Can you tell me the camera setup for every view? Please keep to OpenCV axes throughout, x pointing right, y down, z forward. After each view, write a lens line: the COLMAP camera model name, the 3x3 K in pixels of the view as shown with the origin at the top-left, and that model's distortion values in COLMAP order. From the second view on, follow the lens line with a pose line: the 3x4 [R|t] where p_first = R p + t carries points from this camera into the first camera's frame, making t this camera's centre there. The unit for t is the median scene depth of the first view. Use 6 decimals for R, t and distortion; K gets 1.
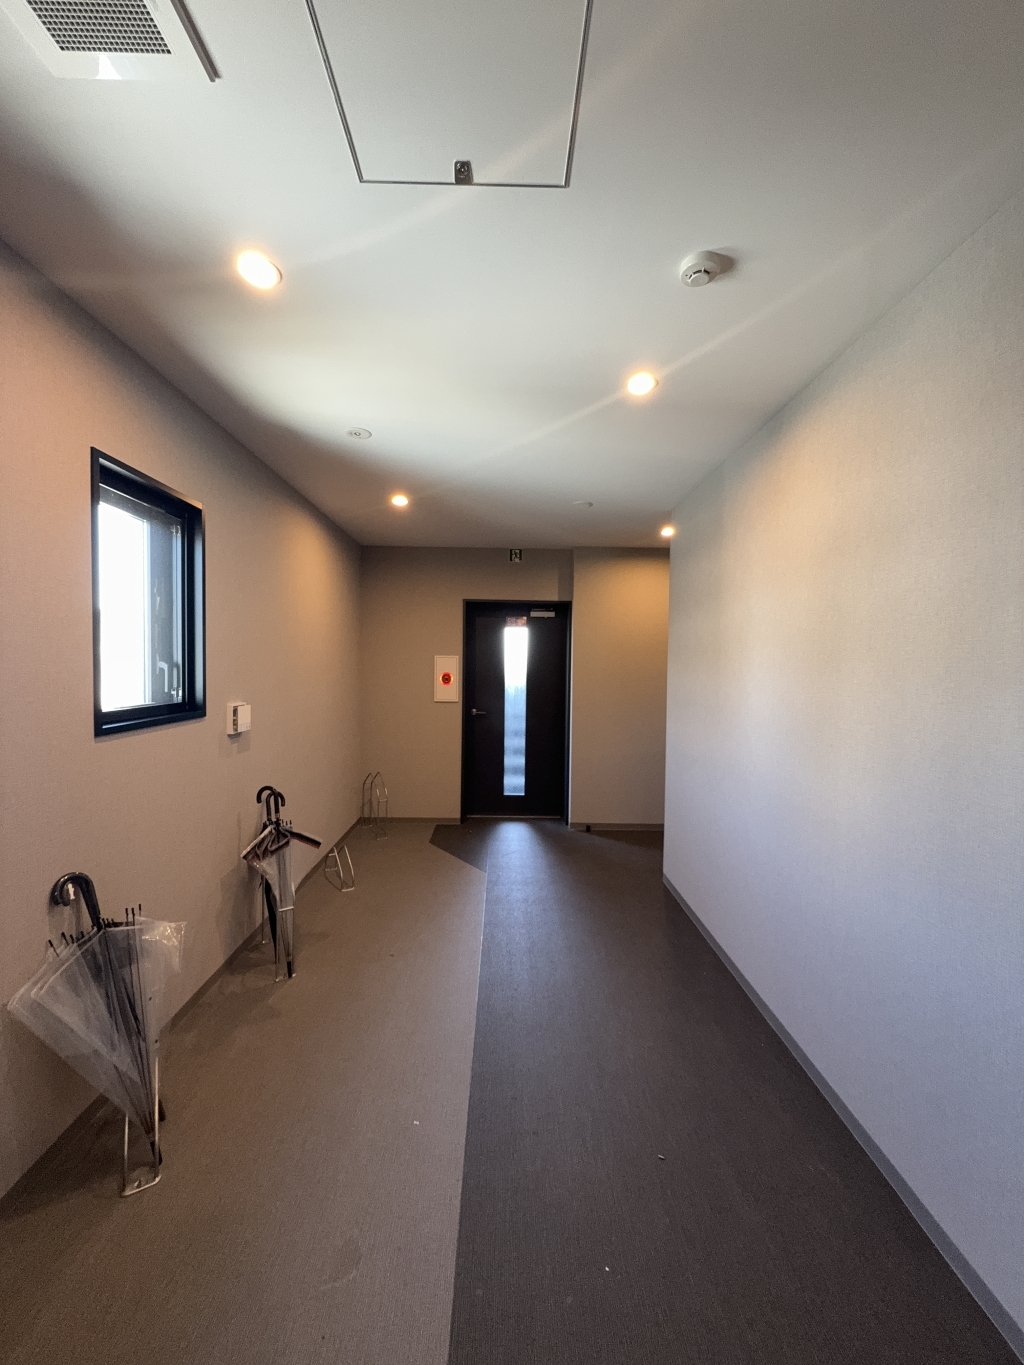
lens RADIAL K [[540.8, 0, 512.6], [0, 540.8, 678.4], [0, 0, 1]] dist [-0.002397, 0.000026]
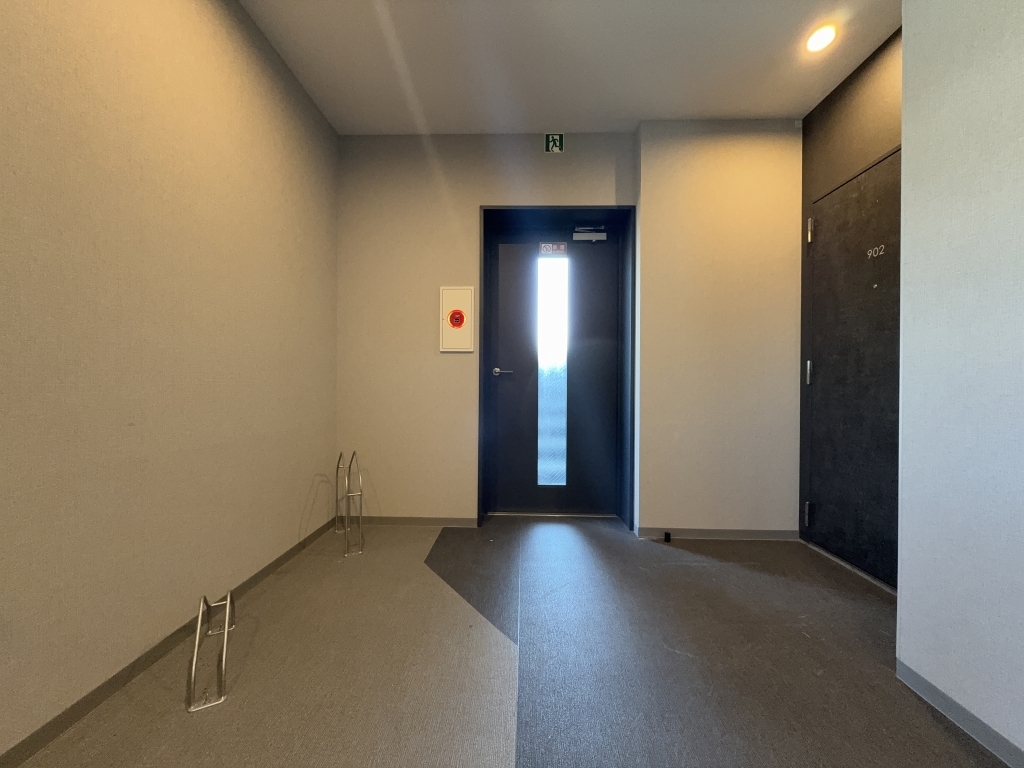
lens RADIAL K [[405.7, 0, 510.9], [0, 405.7, 383.4], [0, 0, 1]] dist [-0.002397, 0.000026]
pose [[0.998634, -0.006381, -0.051852, -0.025119], [0.005124, 0.999691, -0.024325, 0.097438], [0.051991, 0.024026, 0.998358, 0.476771]]
